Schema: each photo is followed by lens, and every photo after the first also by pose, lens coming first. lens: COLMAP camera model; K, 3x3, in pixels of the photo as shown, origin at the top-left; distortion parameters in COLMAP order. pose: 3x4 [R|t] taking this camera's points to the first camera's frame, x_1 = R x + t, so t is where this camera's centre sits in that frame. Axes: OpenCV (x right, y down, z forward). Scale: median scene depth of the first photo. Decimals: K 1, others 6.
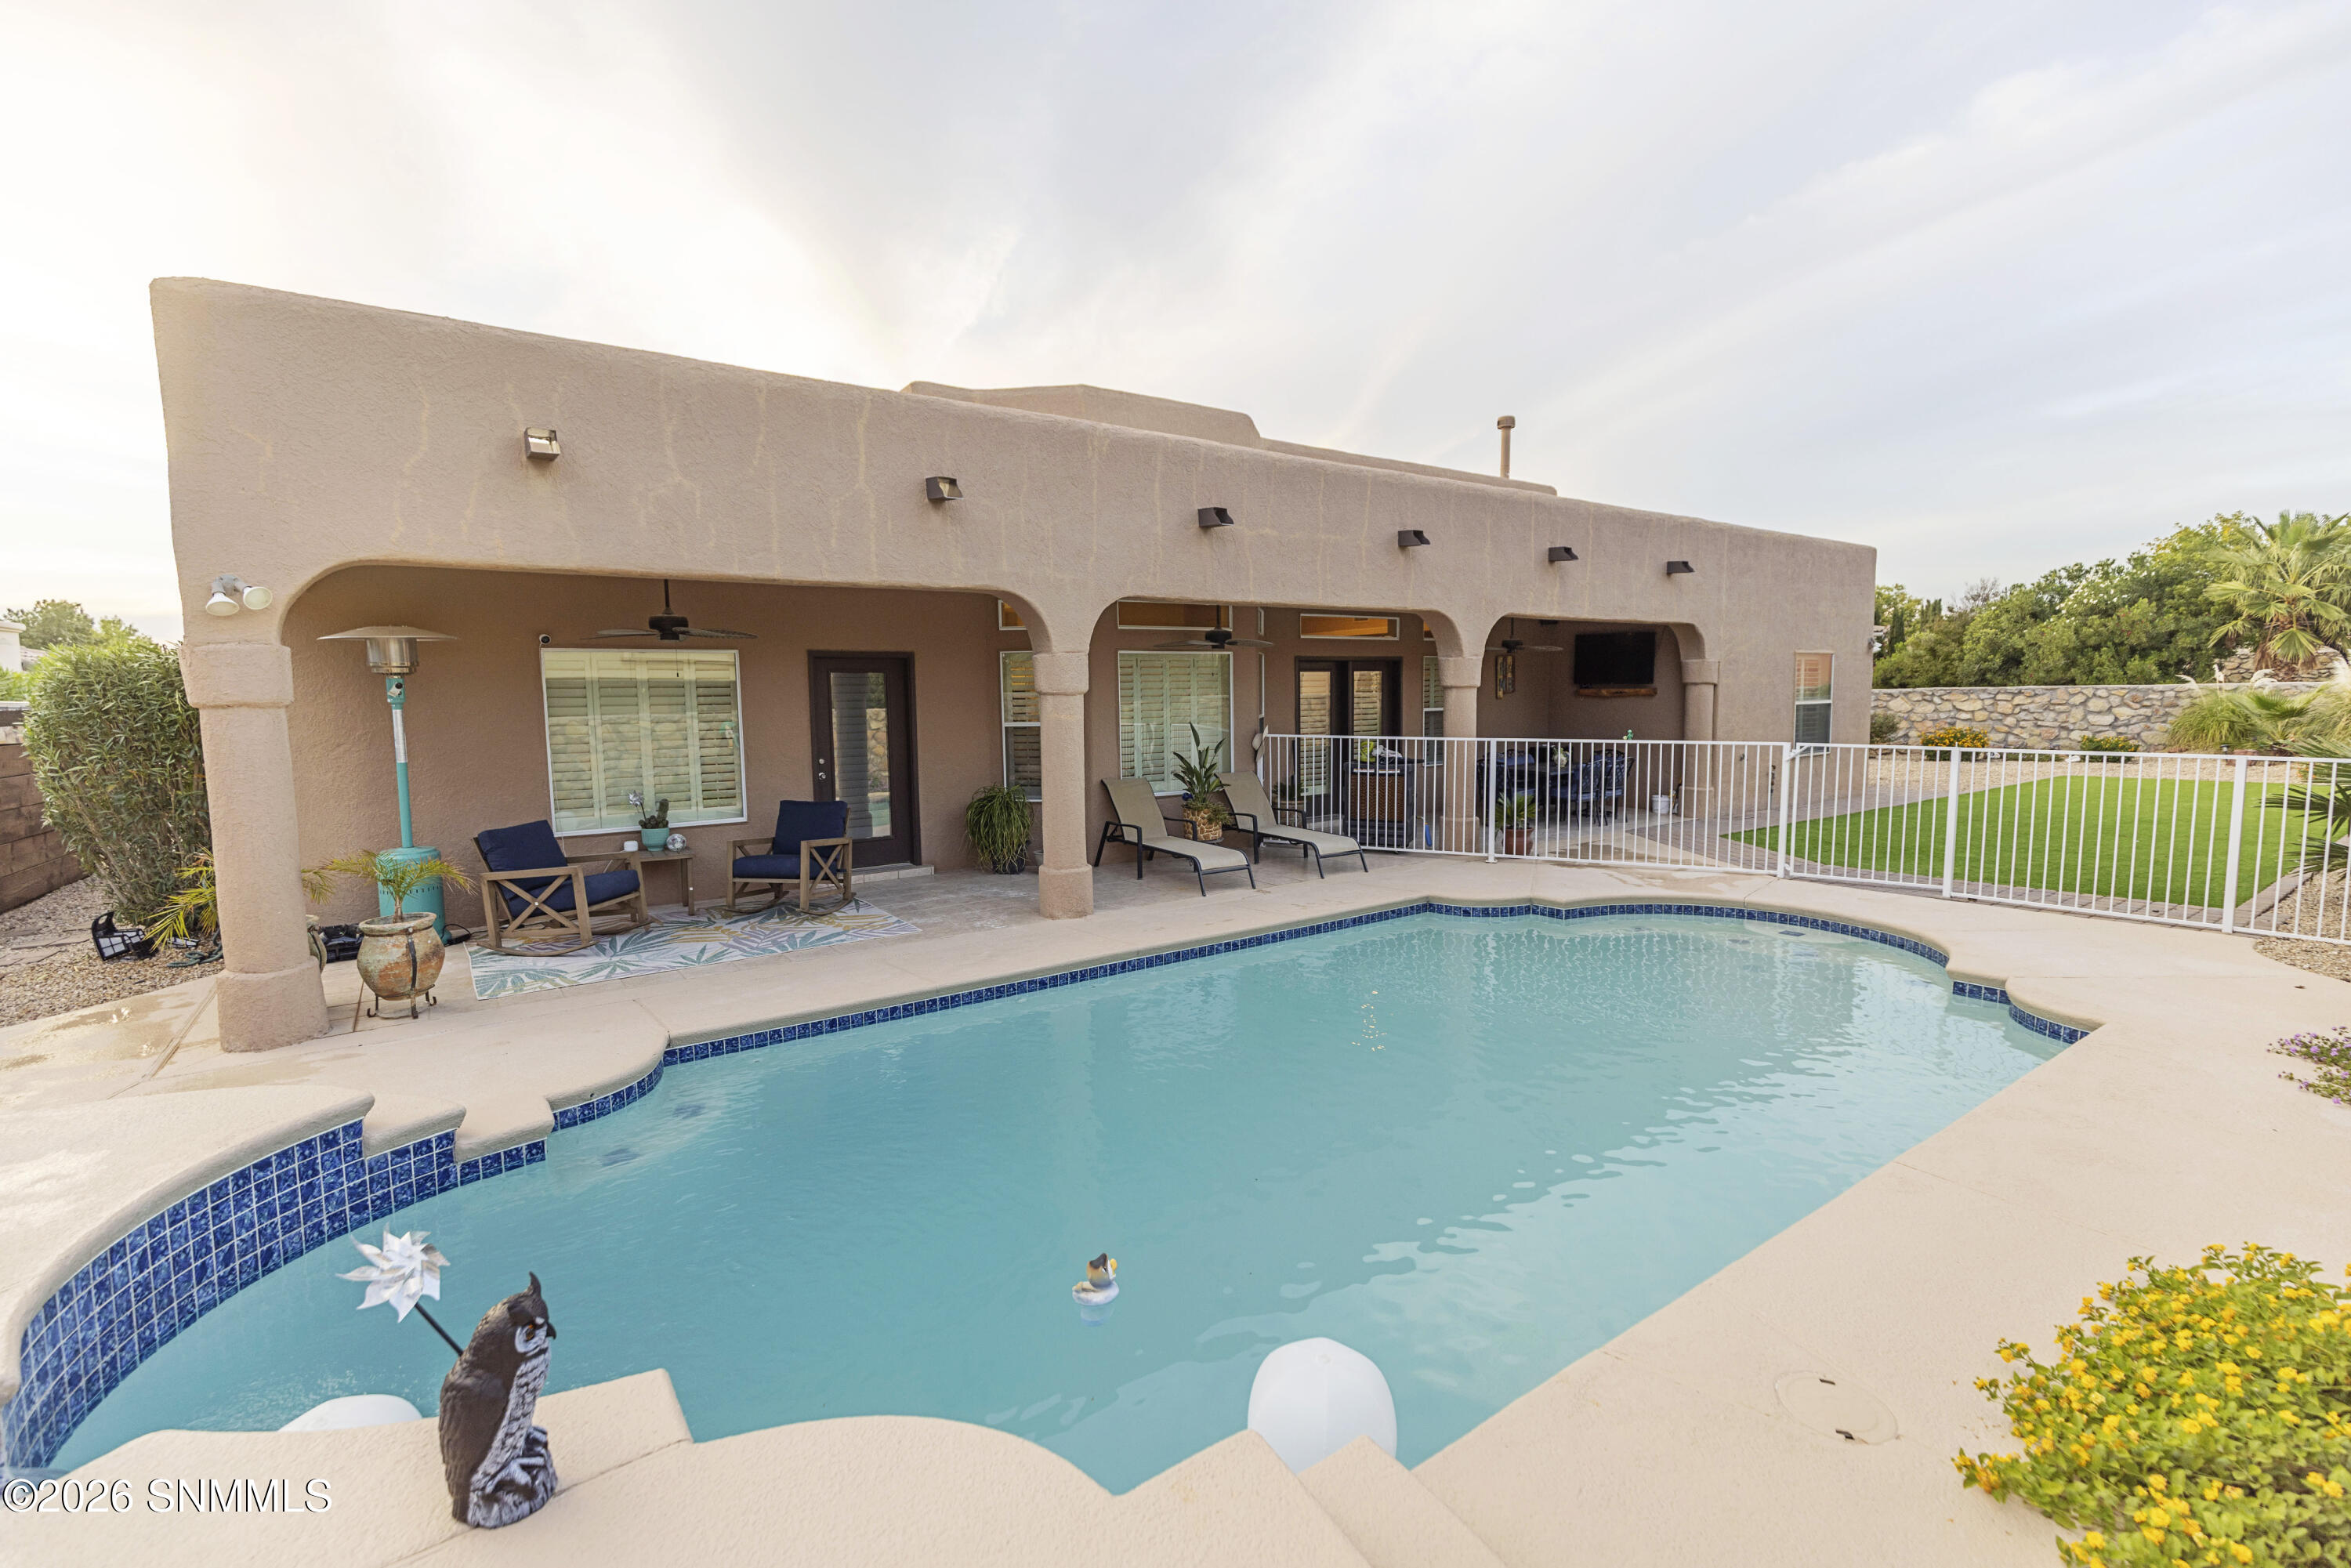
lens RADIAL K [[1045.9, 0, 1188.1], [0, 1045.9, 782.5], [0, 0, 1]] dist [0.008798, -0.001539]
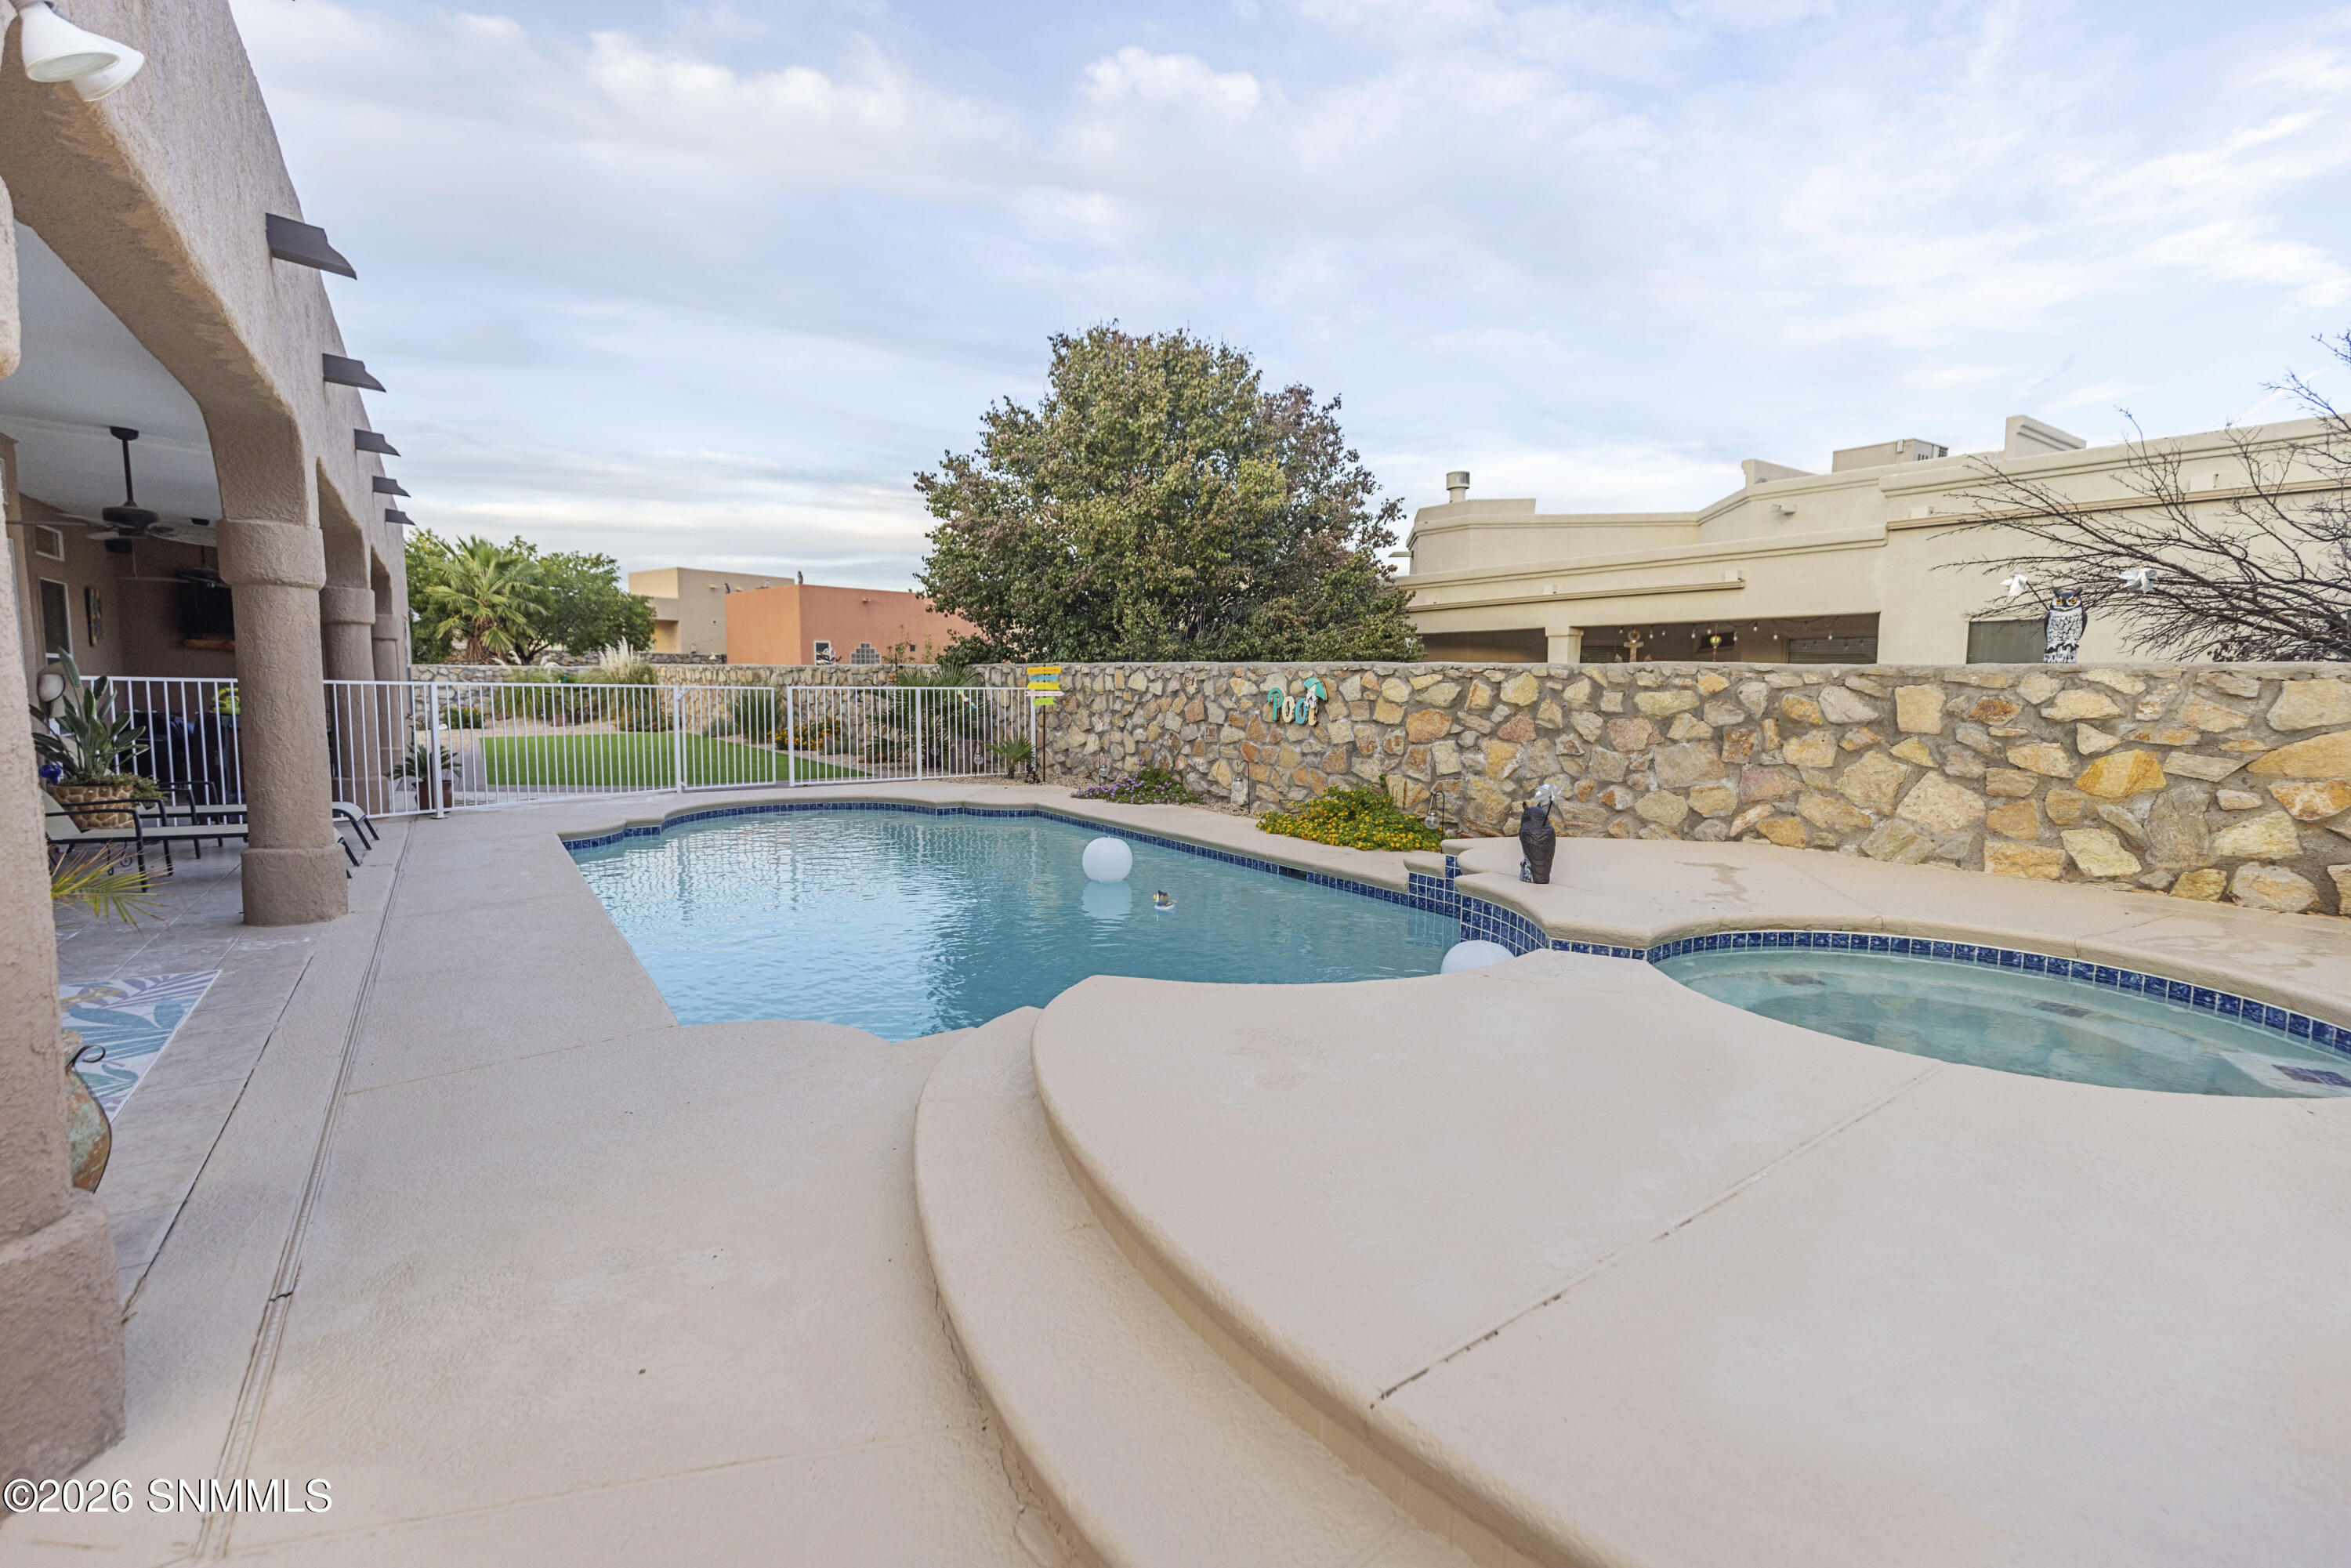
lens RADIAL K [[1045.9, 0, 1180.7], [0, 1045.9, 784.3], [0, 0, 1]] dist [0.008798, -0.001539]
pose [[0.021443, -0.081209, 0.996466, -0.584785], [0.078099, 0.993786, 0.079310, 0.024314], [-0.996715, 0.076122, 0.027652, 0.315093]]
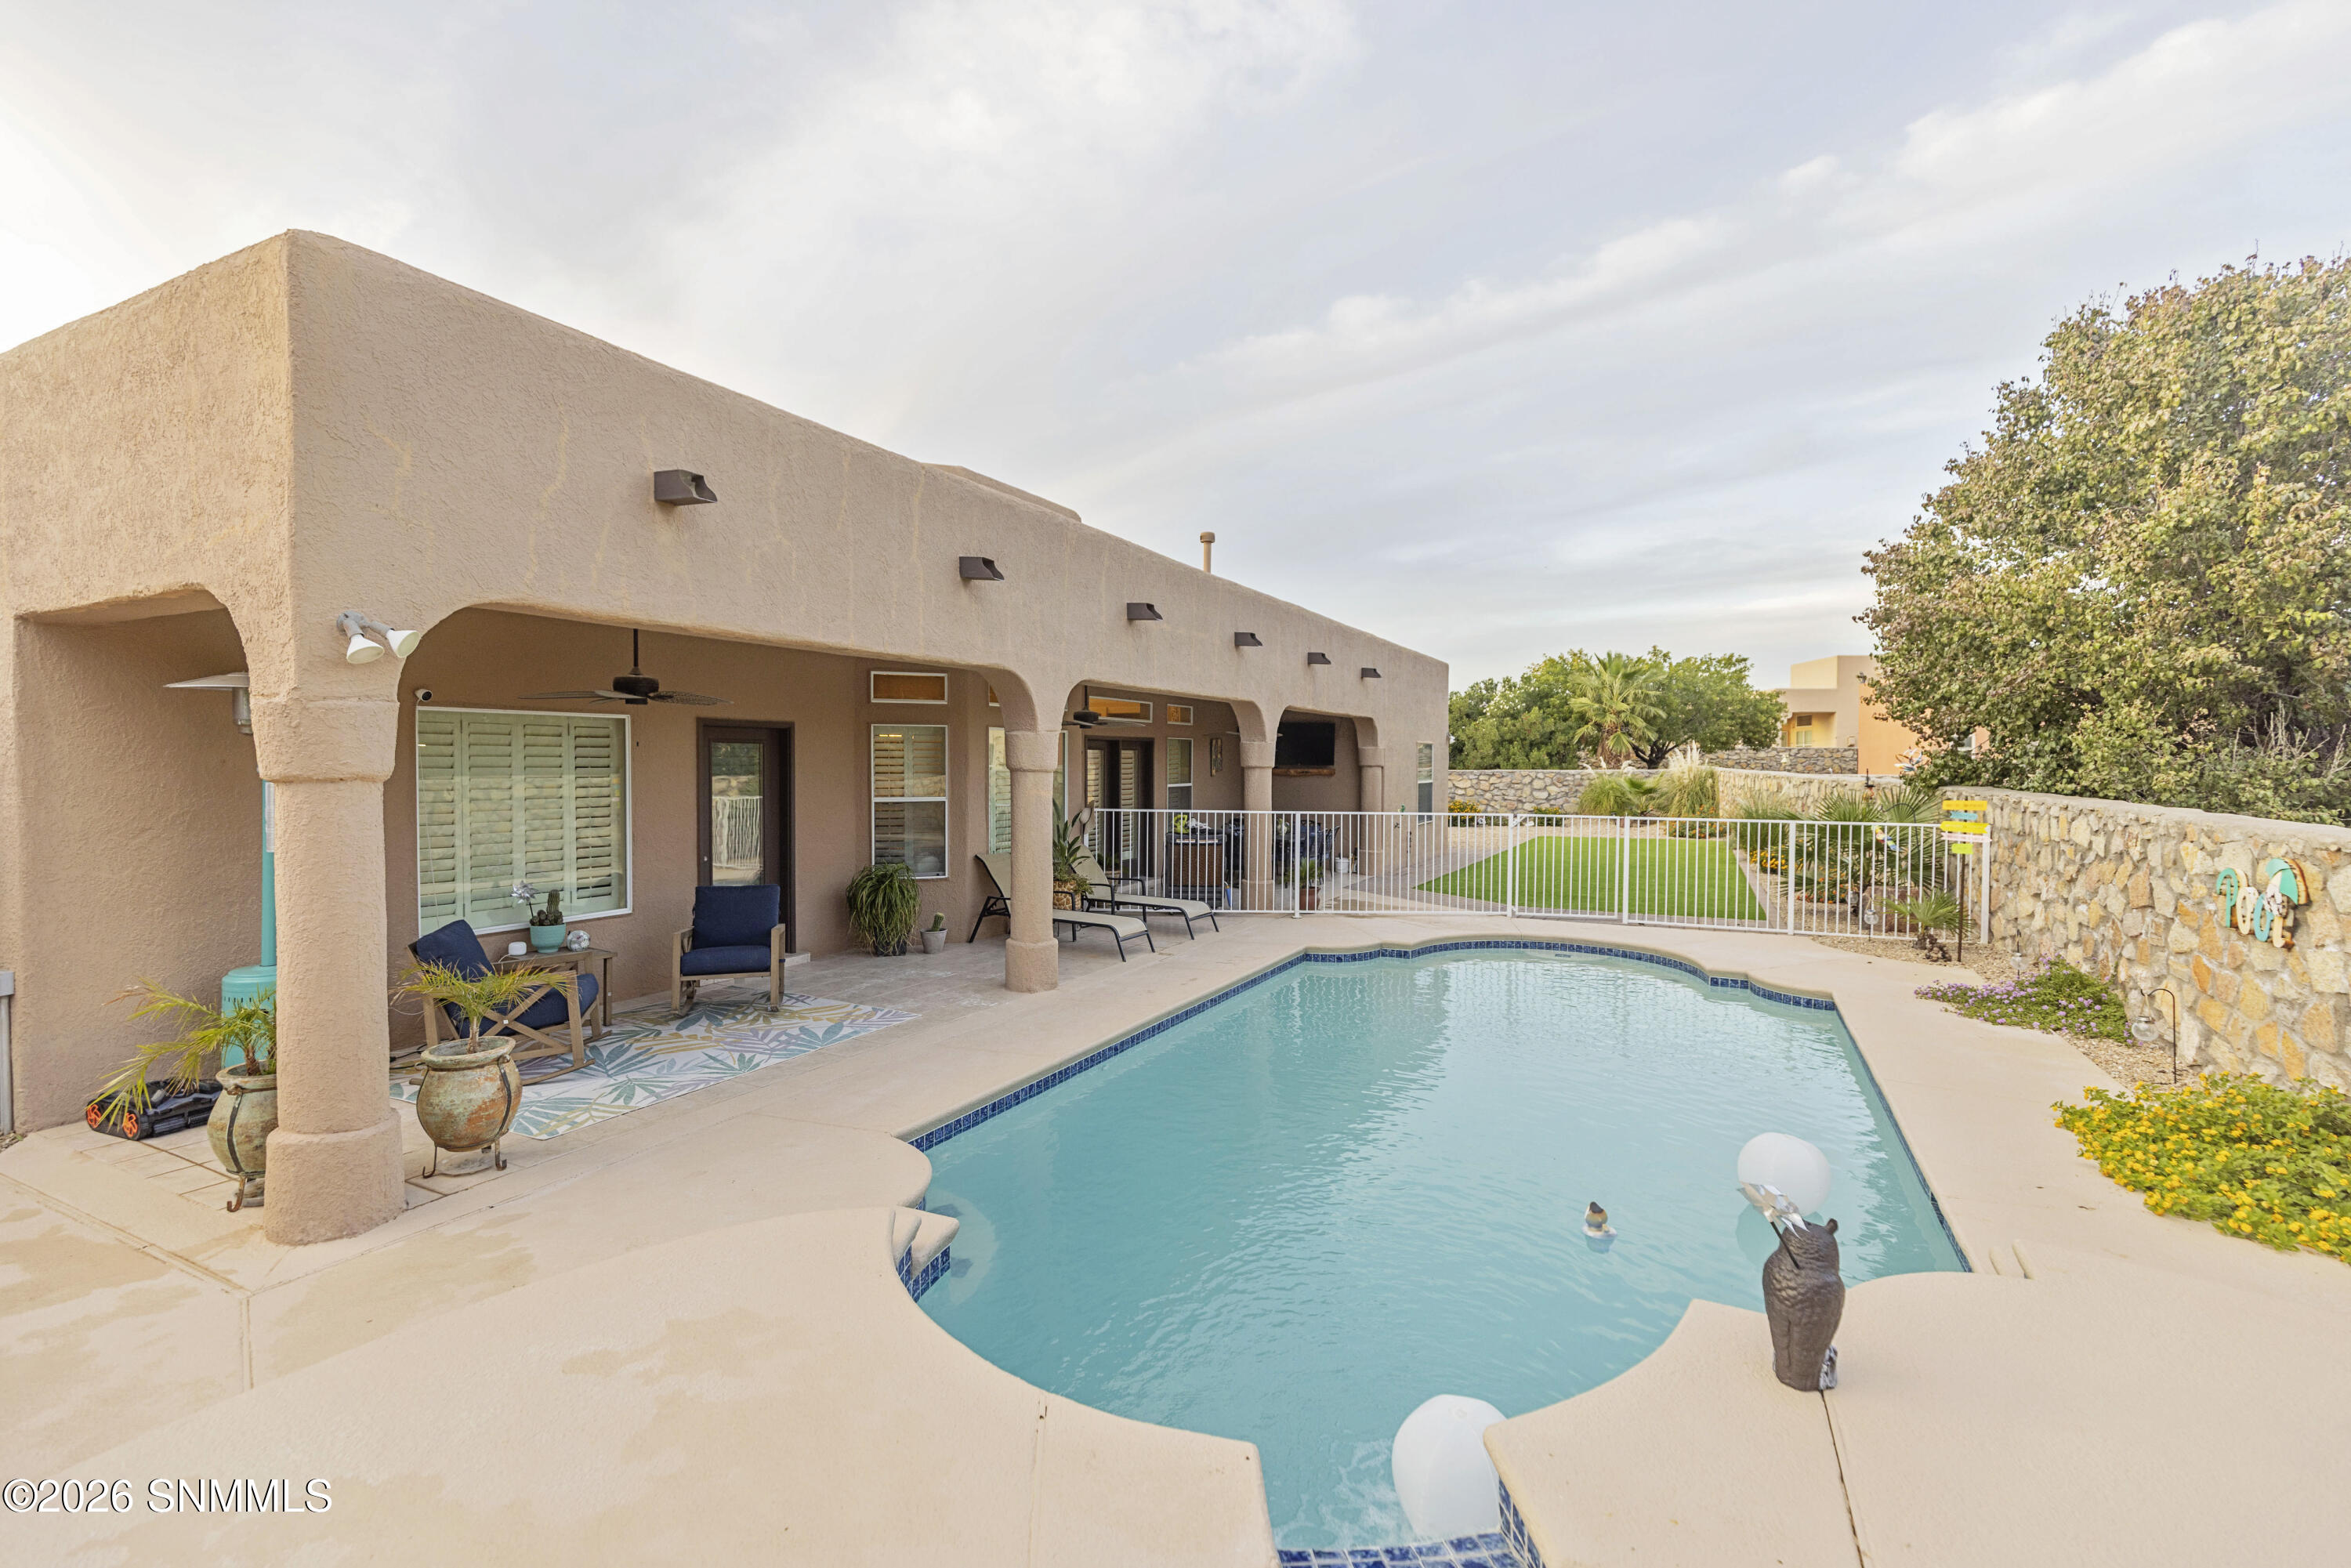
lens RADIAL K [[1045.9, 0, 1180.6], [0, 1045.9, 784.2], [0, 0, 1]] dist [0.008798, -0.001539]
pose [[0.888038, 0.006412, 0.459726, -0.345842], [0.024579, 0.997811, -0.061395, -0.003554], [-0.459114, 0.065821, 0.885936, 0.018486]]
